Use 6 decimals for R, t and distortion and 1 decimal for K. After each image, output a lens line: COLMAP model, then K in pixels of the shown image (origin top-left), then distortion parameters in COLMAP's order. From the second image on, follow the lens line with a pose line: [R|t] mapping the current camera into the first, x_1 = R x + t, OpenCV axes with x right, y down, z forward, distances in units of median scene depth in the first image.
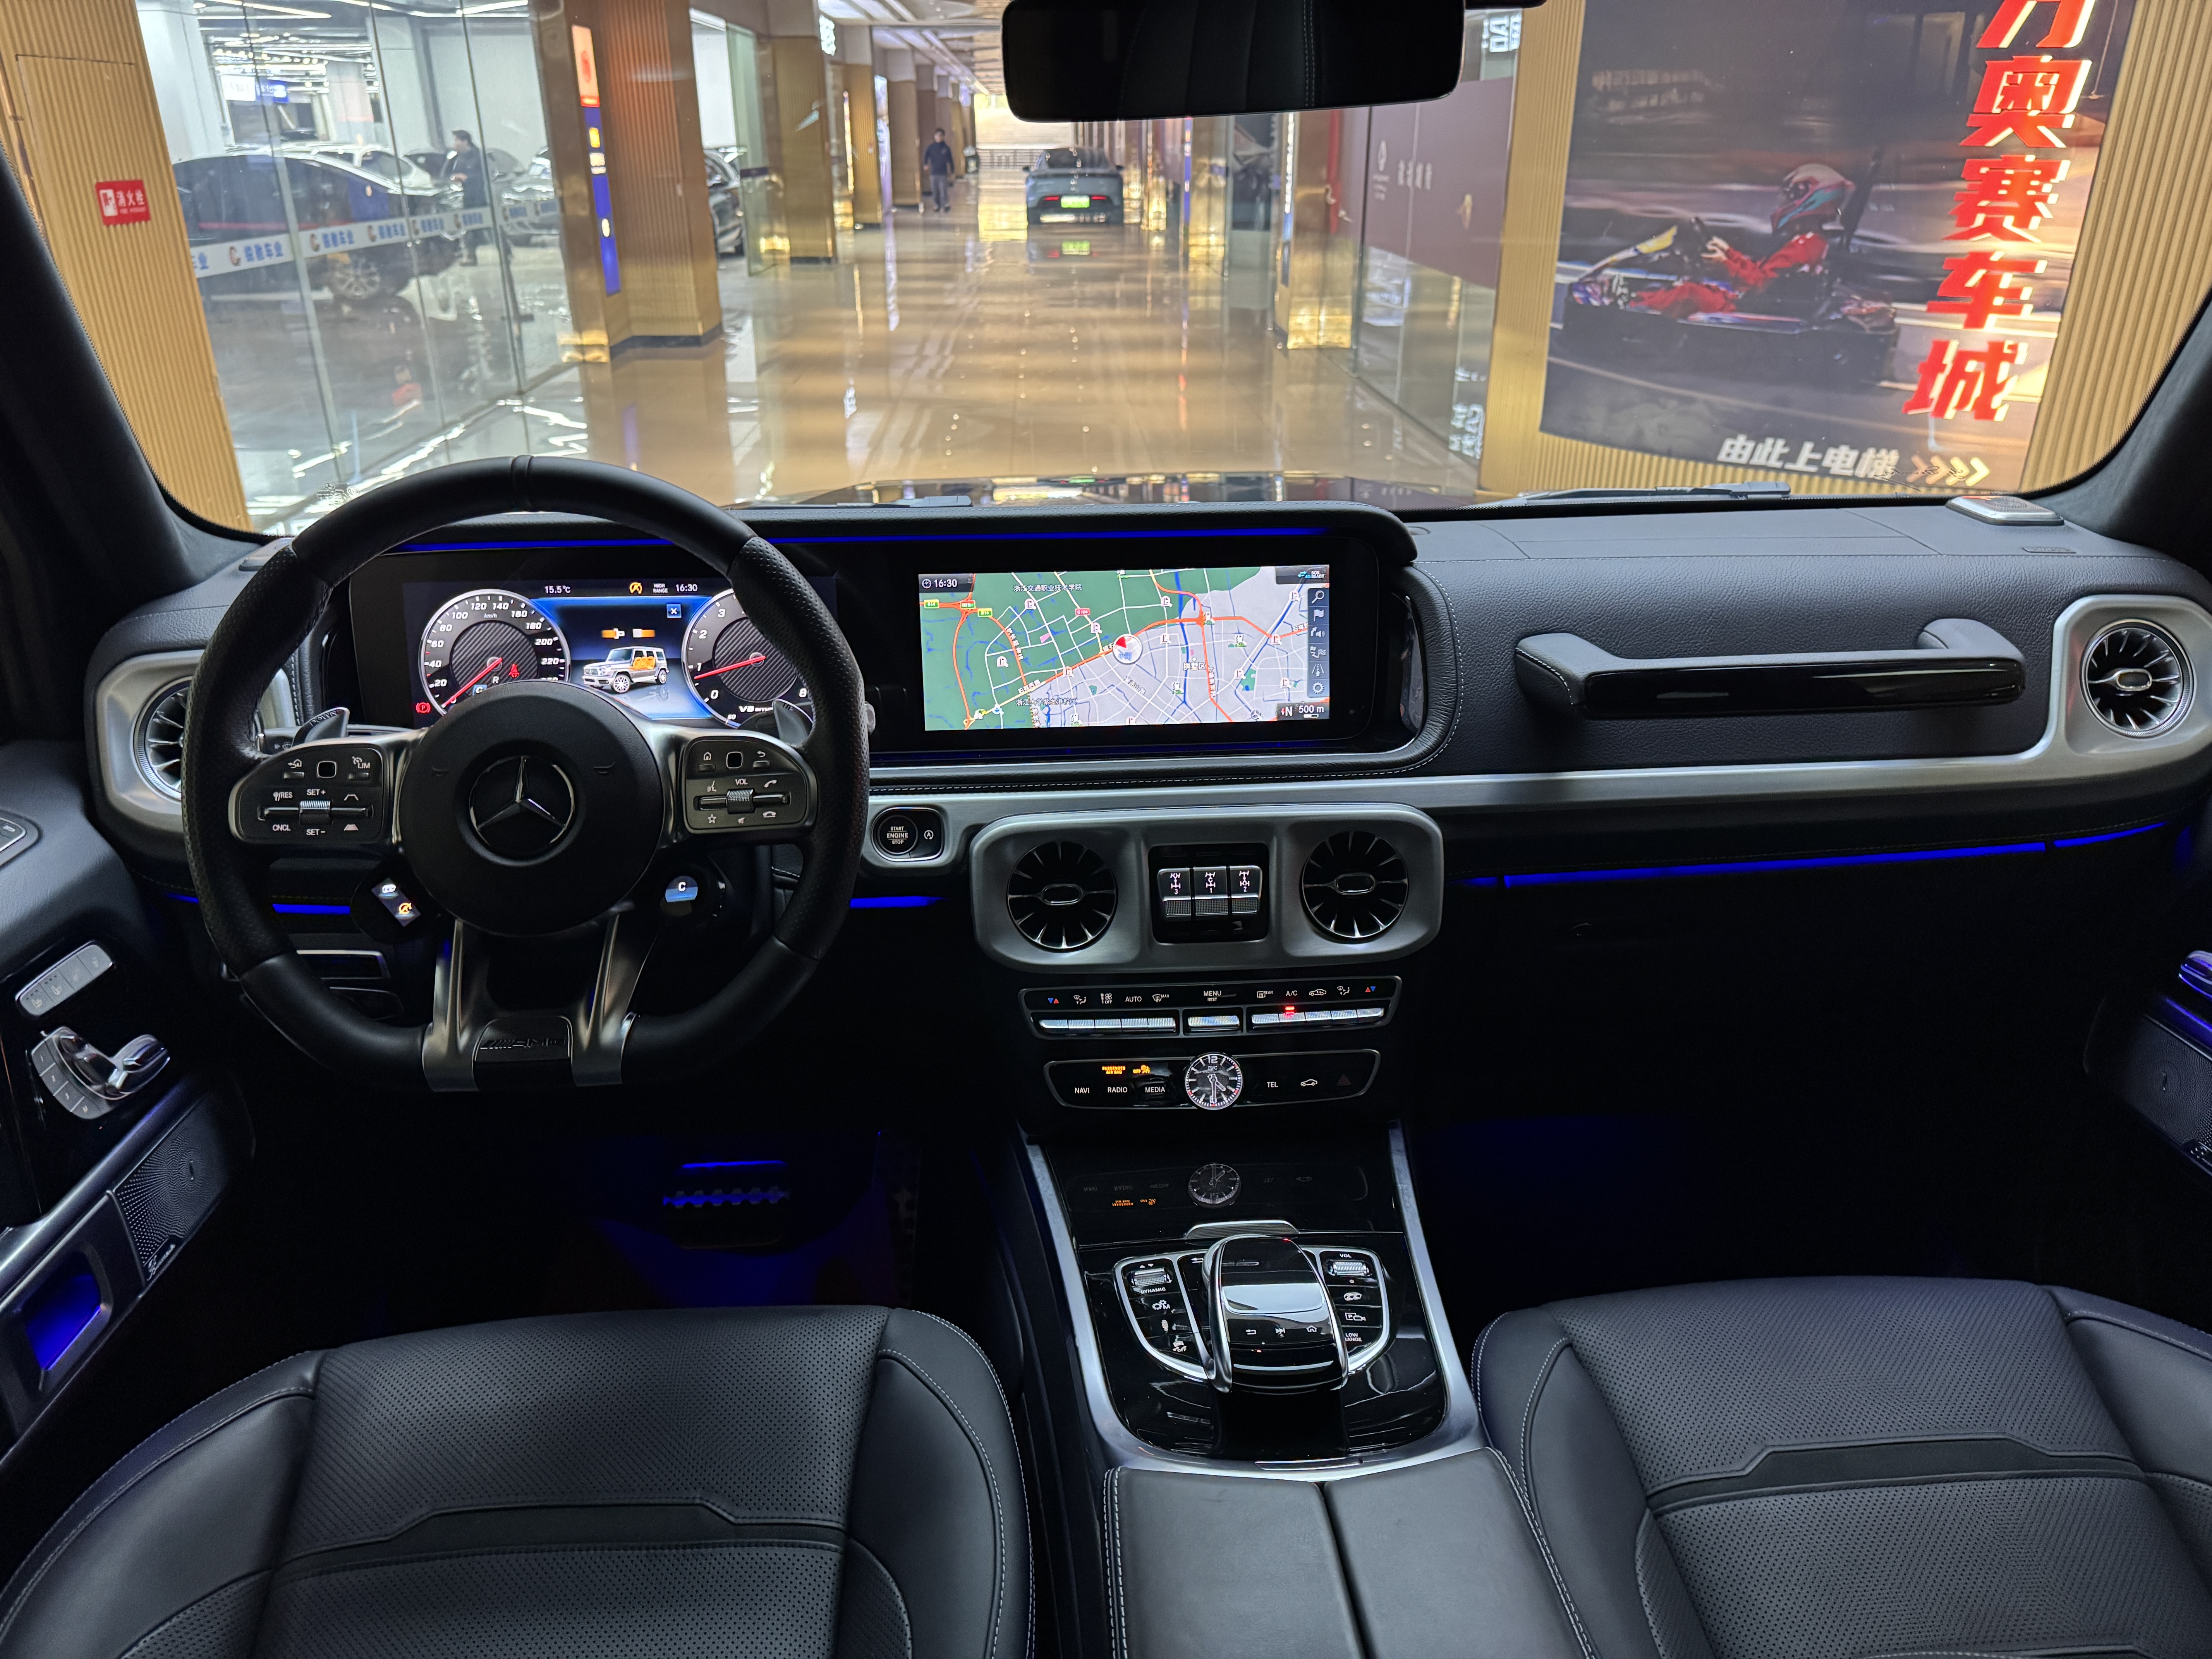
lens RADIAL K [[1562.0, 0, 1116.9], [0, 1562.0, 839.0], [0, 0, 1]] dist [0.042544, -0.058634]
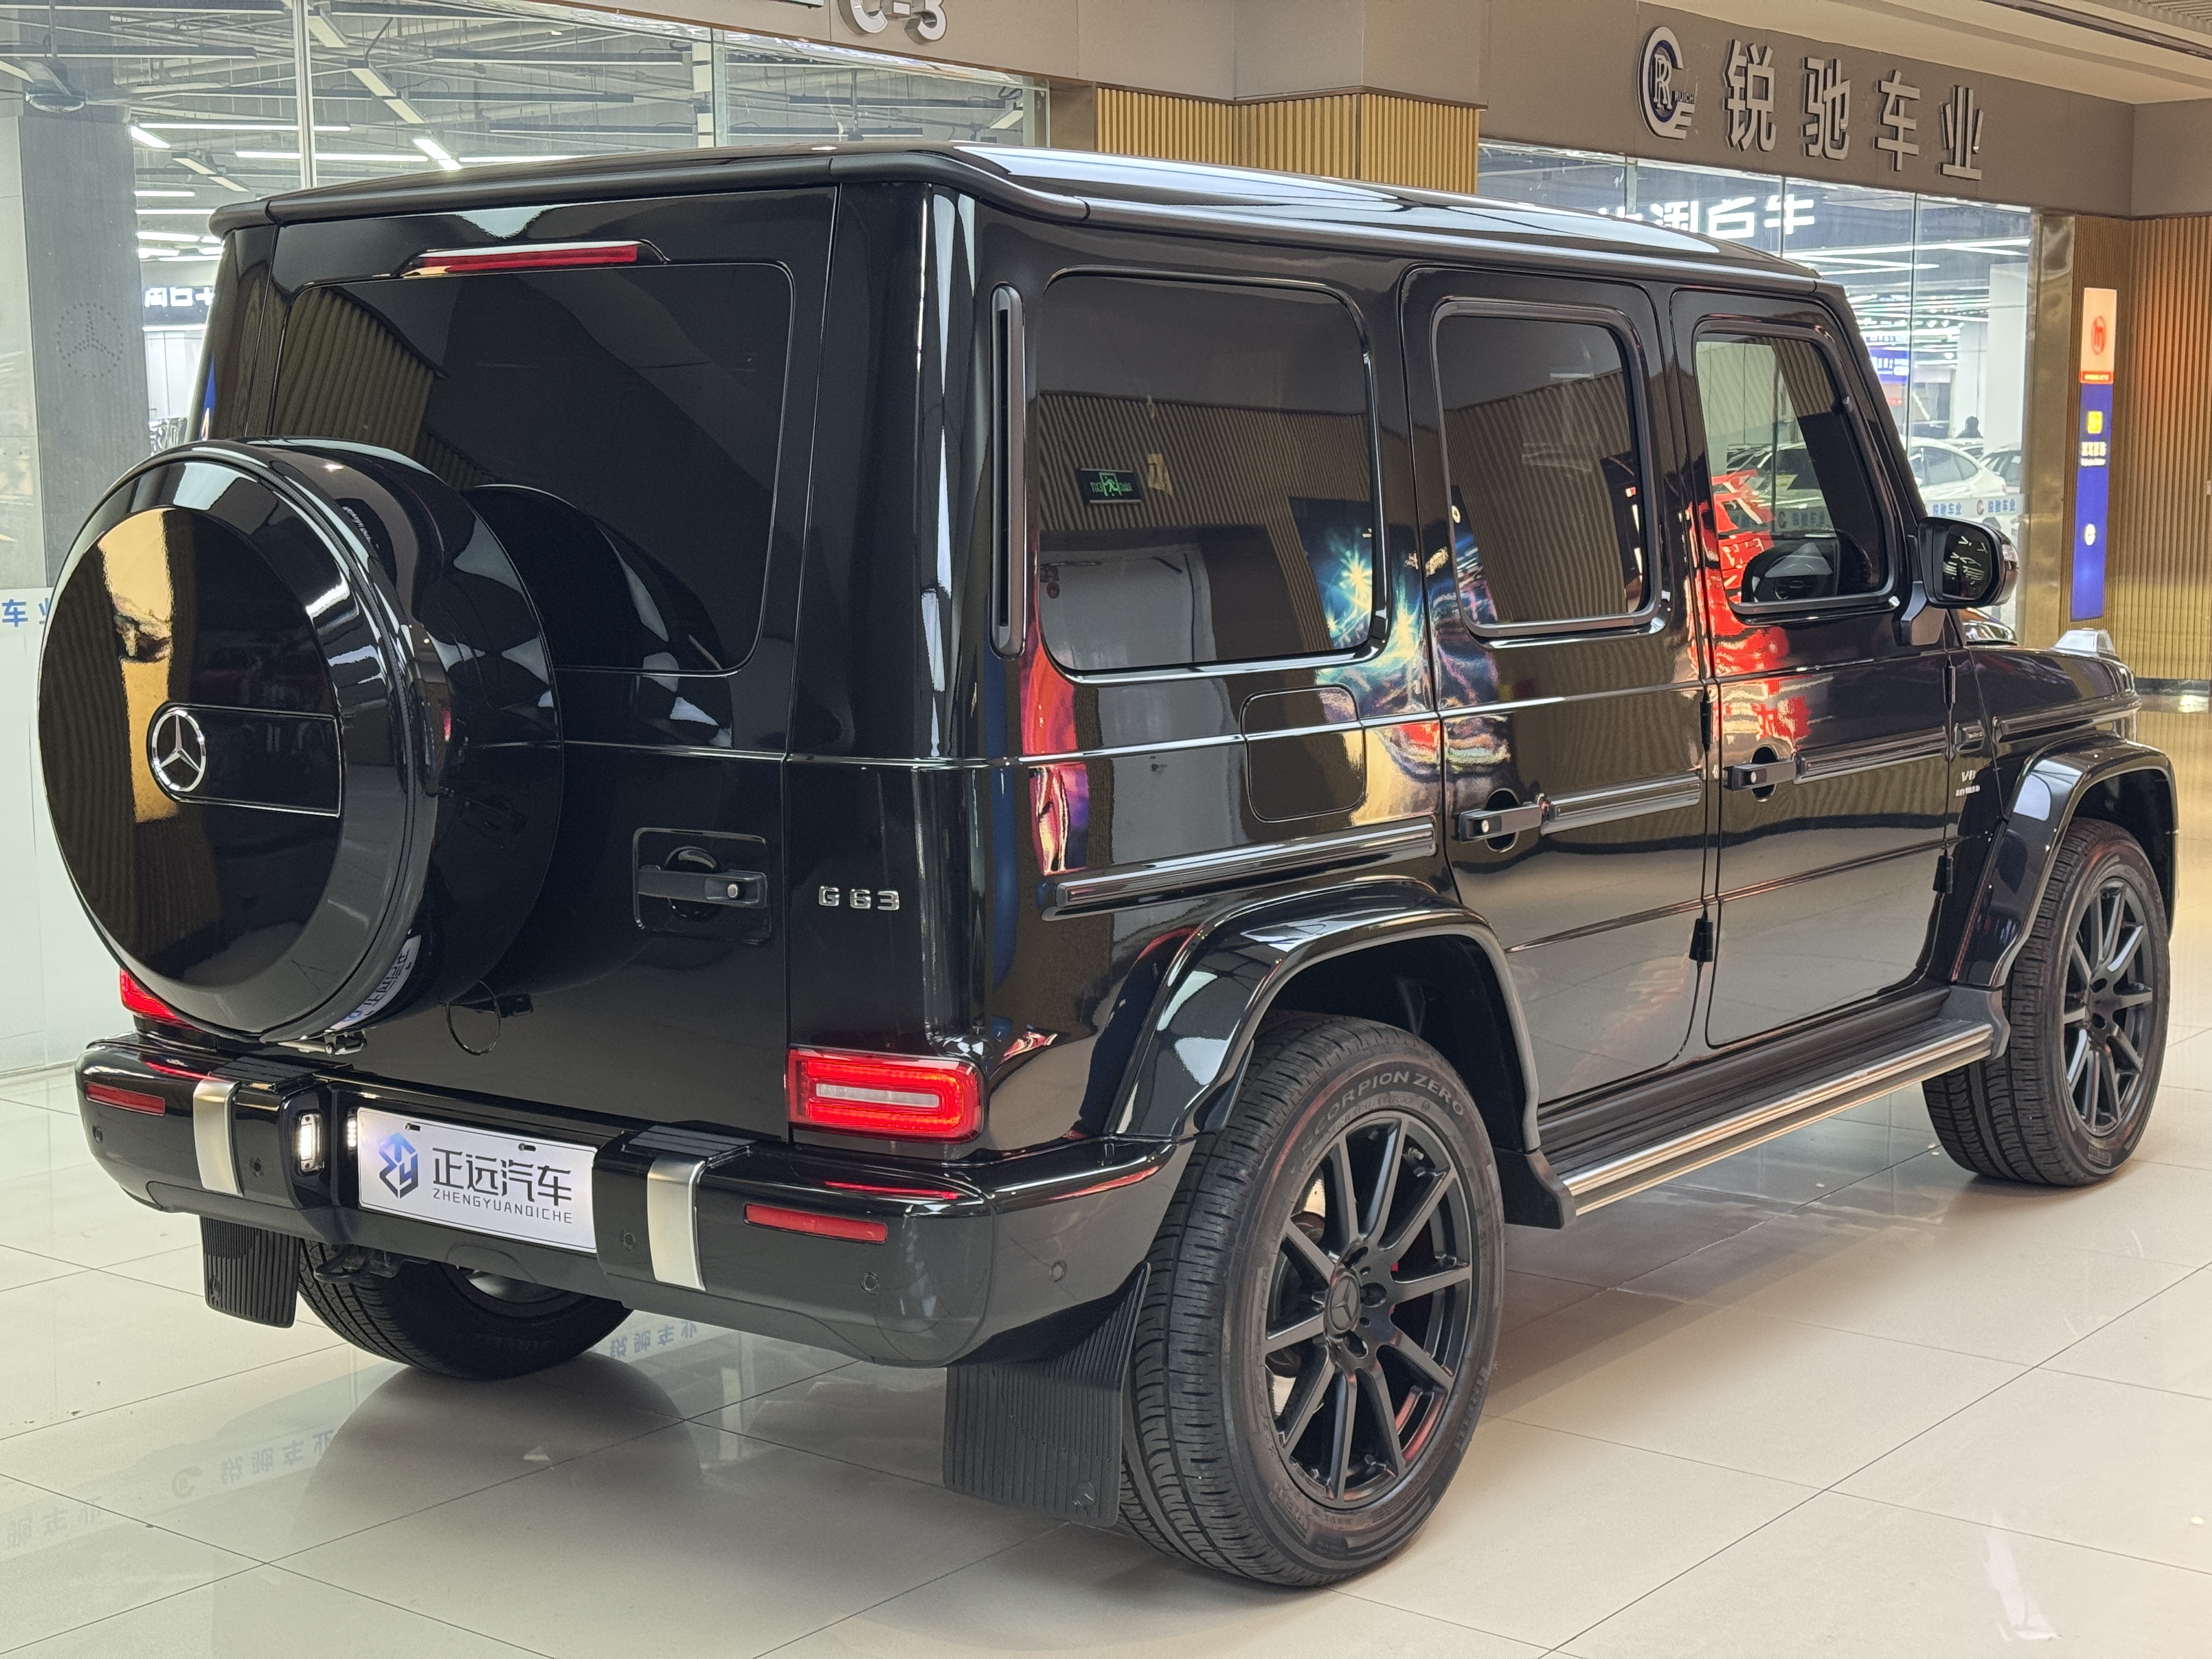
lens RADIAL K [[3102.3, 0, 1108.8], [0, 3102.3, 828.2], [0, 0, 1]] dist [0.143218, 0.000000]
pose [[0.754178, 0.078680, -0.651939, 3.589961], [-0.264985, 0.944840, -0.192512, 1.785780], [0.600831, 0.317942, 0.733427, -3.826866]]
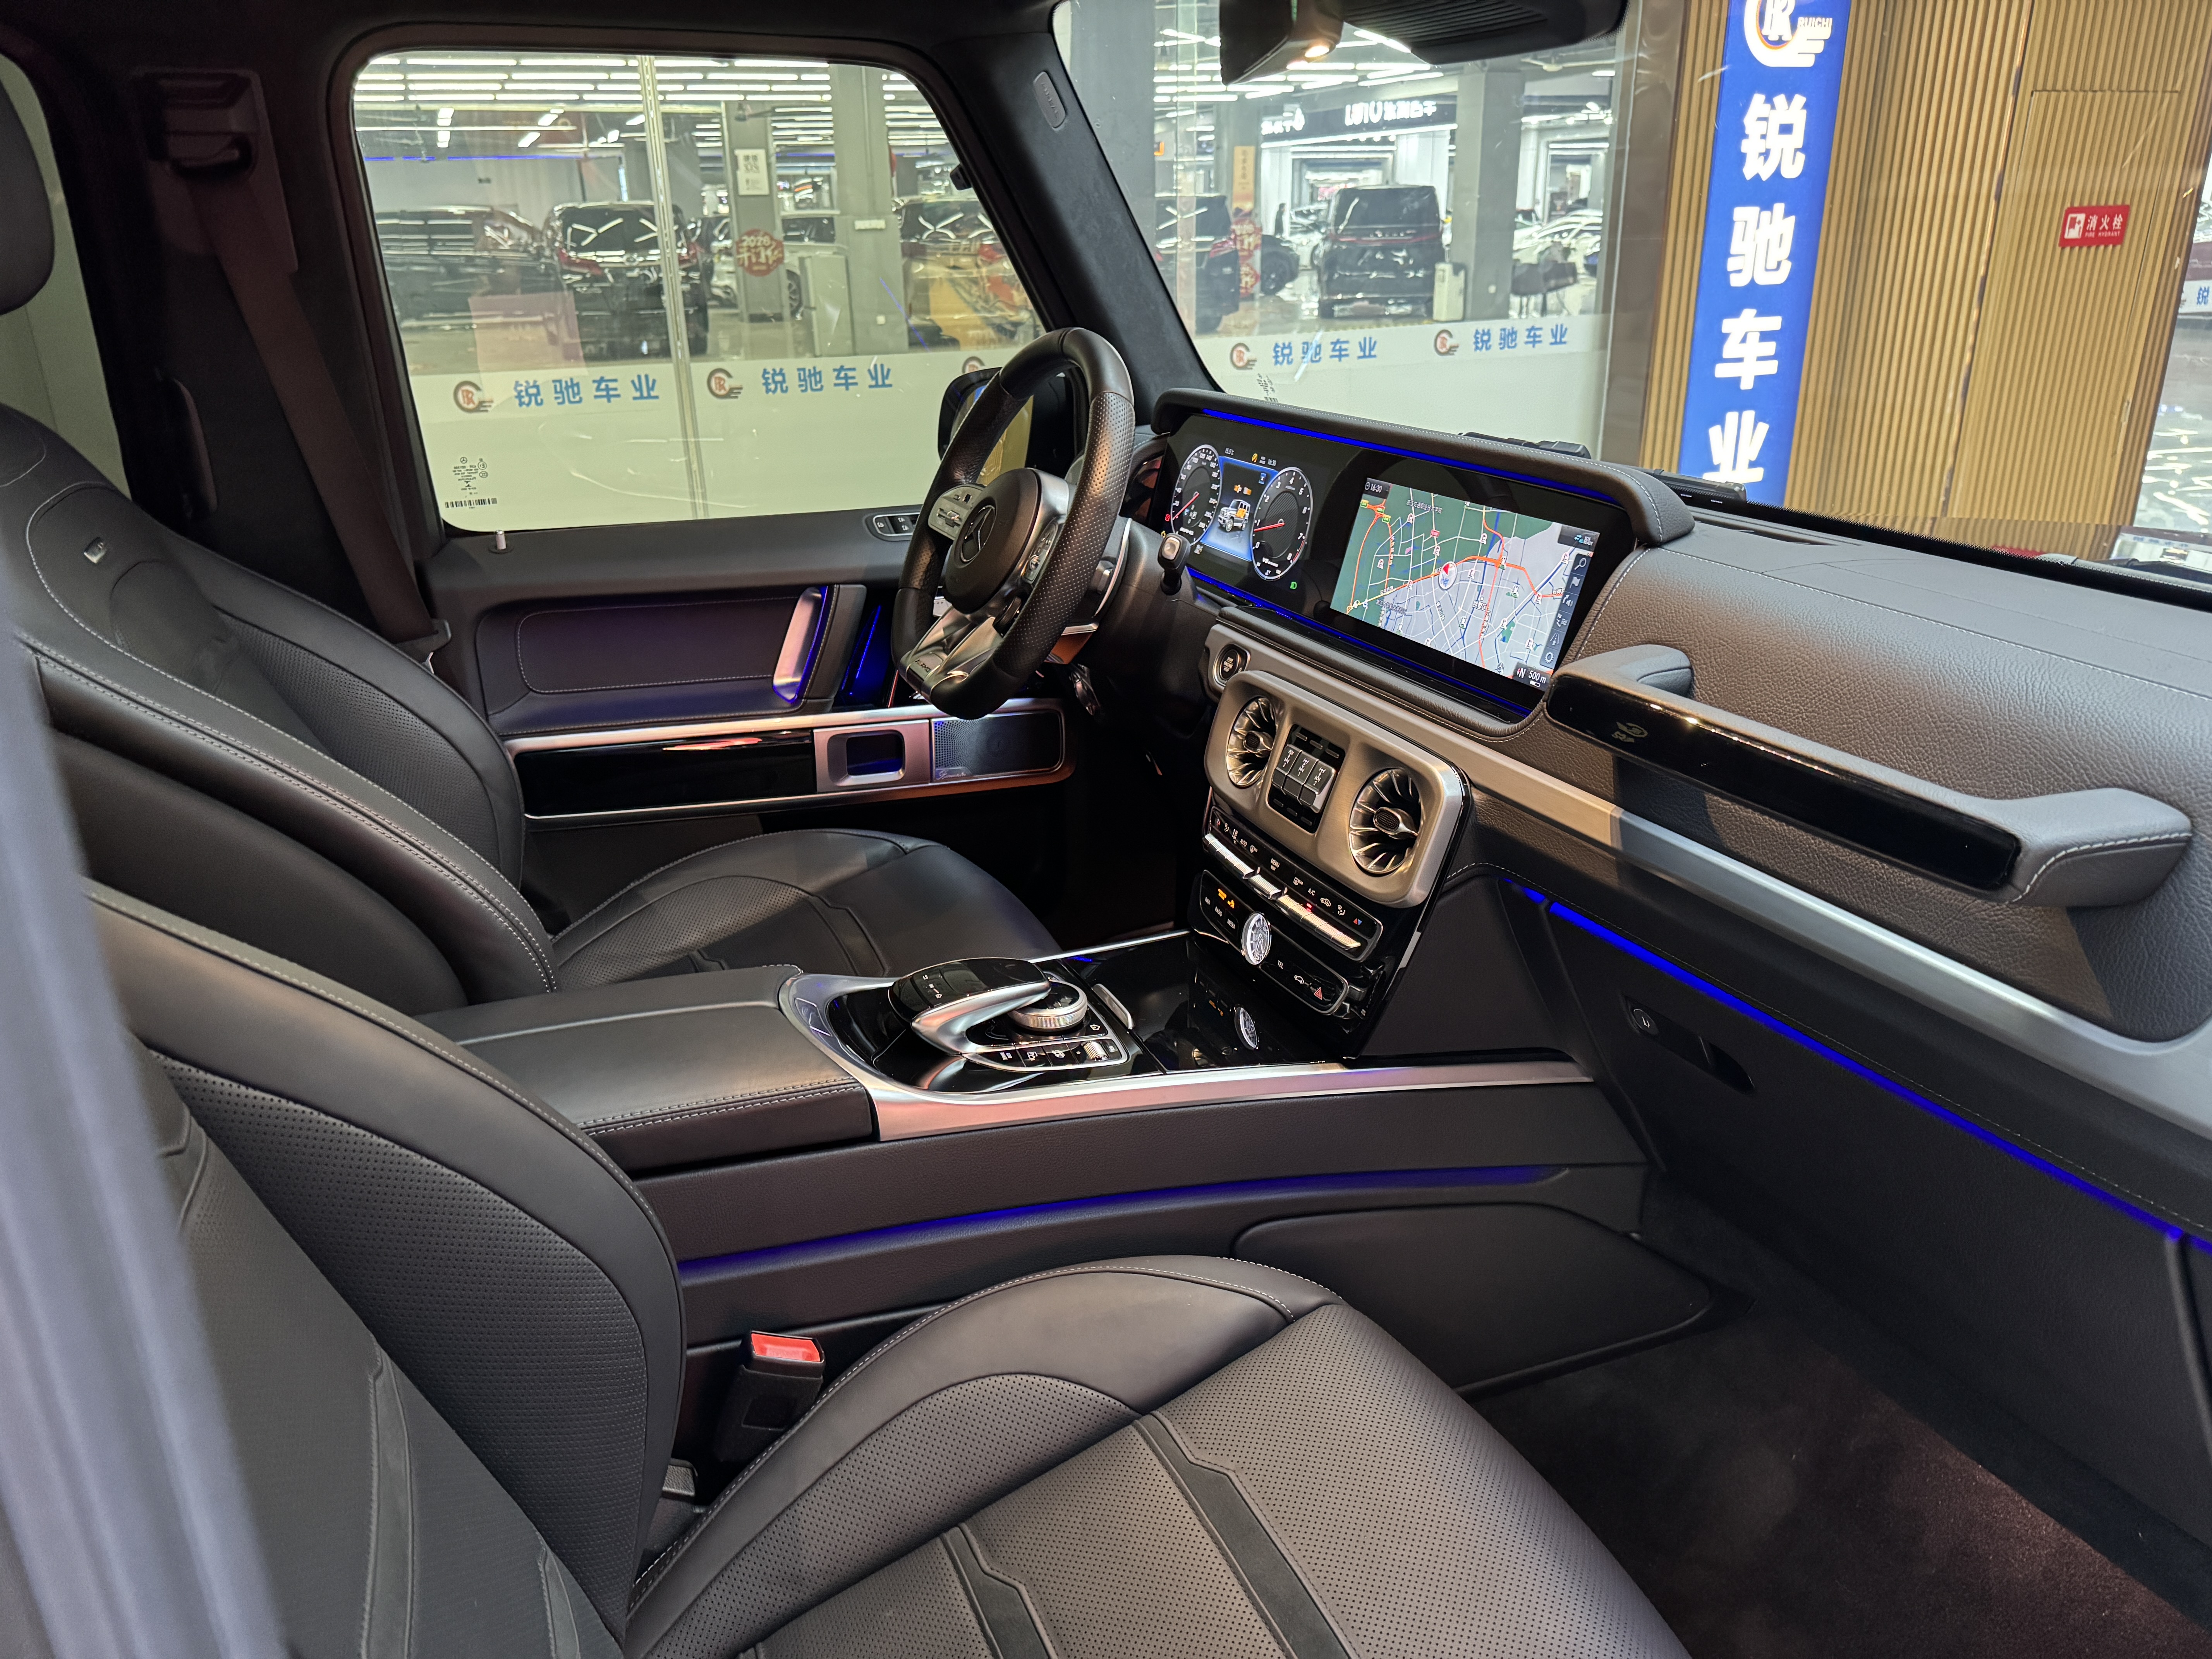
lens RADIAL K [[1562.0, 0, 1117.6], [0, 1562.0, 892.5], [0, 0, 1]] dist [0.042544, -0.058634]
pose [[0.321244, 0.367335, -0.872850, 0.970405], [-0.365078, 0.898497, 0.243765, -0.109063], [0.873797, 0.240350, 0.422742, 0.417326]]
